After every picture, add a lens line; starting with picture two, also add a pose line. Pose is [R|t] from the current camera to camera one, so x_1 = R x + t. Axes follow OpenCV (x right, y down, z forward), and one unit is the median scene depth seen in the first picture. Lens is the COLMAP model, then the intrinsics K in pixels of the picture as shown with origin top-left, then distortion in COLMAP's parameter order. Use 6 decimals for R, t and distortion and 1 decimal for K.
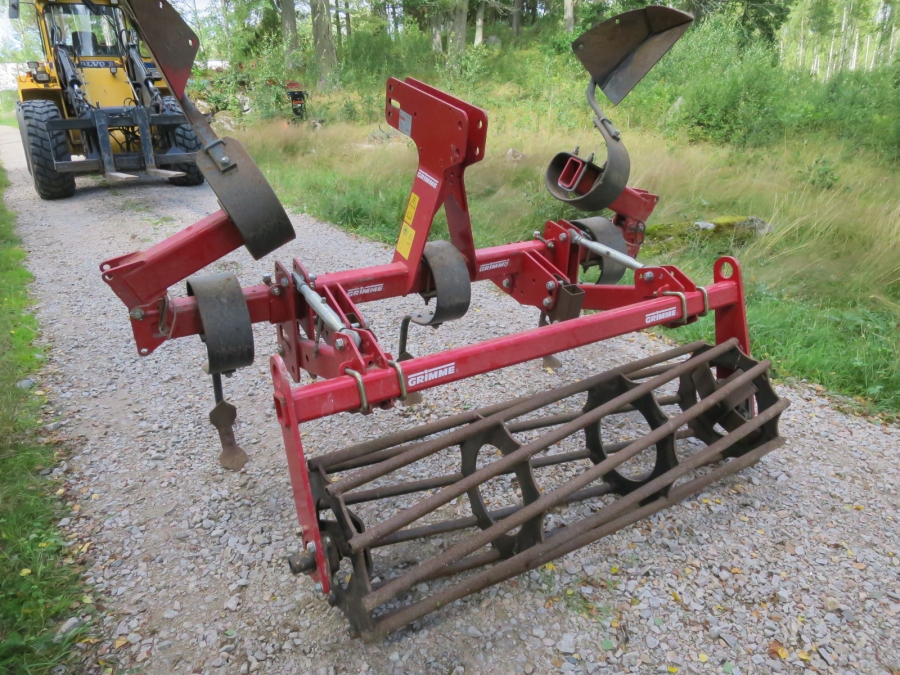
lens RADIAL K [[641.0, 0, 450.2], [0, 641.0, 339.0], [0, 0, 1]] dist [-0.058376, 0.014463]
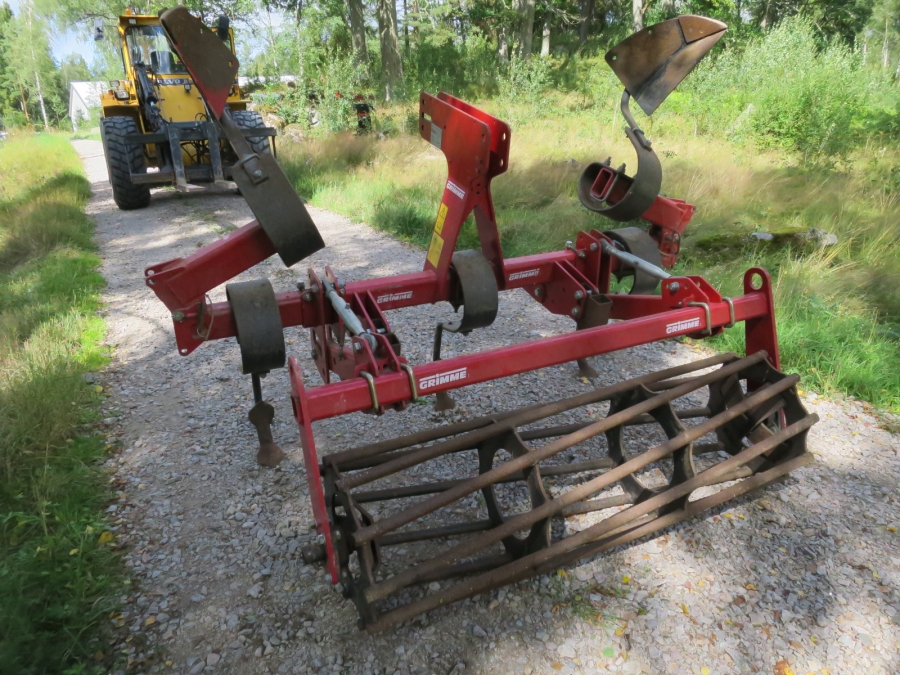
lens RADIAL K [[641.0, 0, 450.2], [0, 641.0, 339.0], [0, 0, 1]] dist [-0.058376, 0.014463]
pose [[0.994838, 0.018608, -0.099757, 0.061191], [-0.020089, 0.999702, -0.013865, 0.003776], [0.099469, 0.015797, 0.994915, -0.021641]]
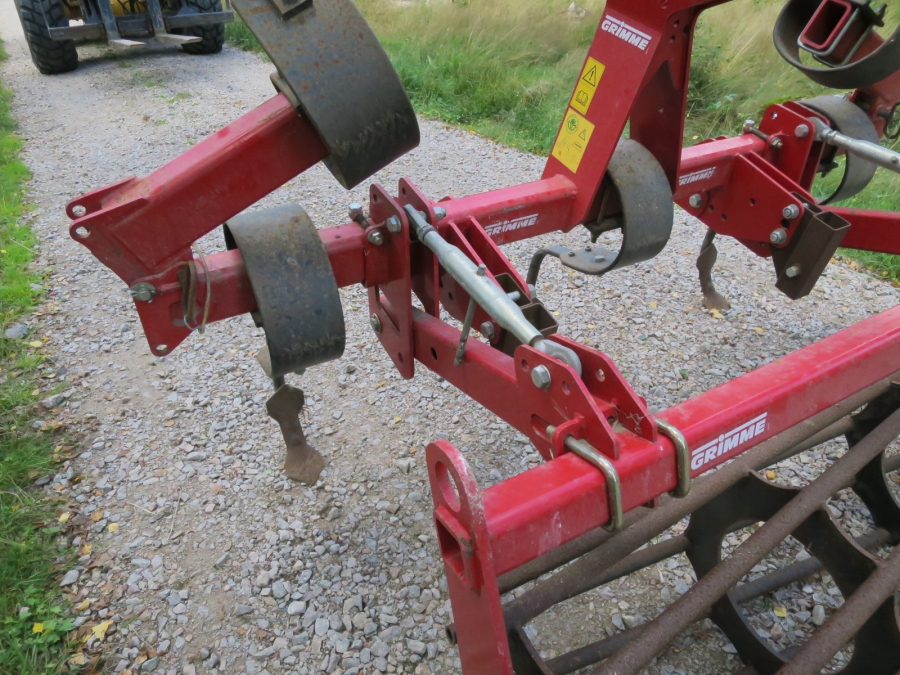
lens RADIAL K [[641.0, 0, 450.2], [0, 641.0, 339.0], [0, 0, 1]] dist [-0.058376, 0.014463]
pose [[0.999149, 0.003337, -0.041117, -0.164867], [0.004577, 0.981597, 0.190909, -0.086573], [0.040997, -0.190935, 0.980746, 0.374844]]
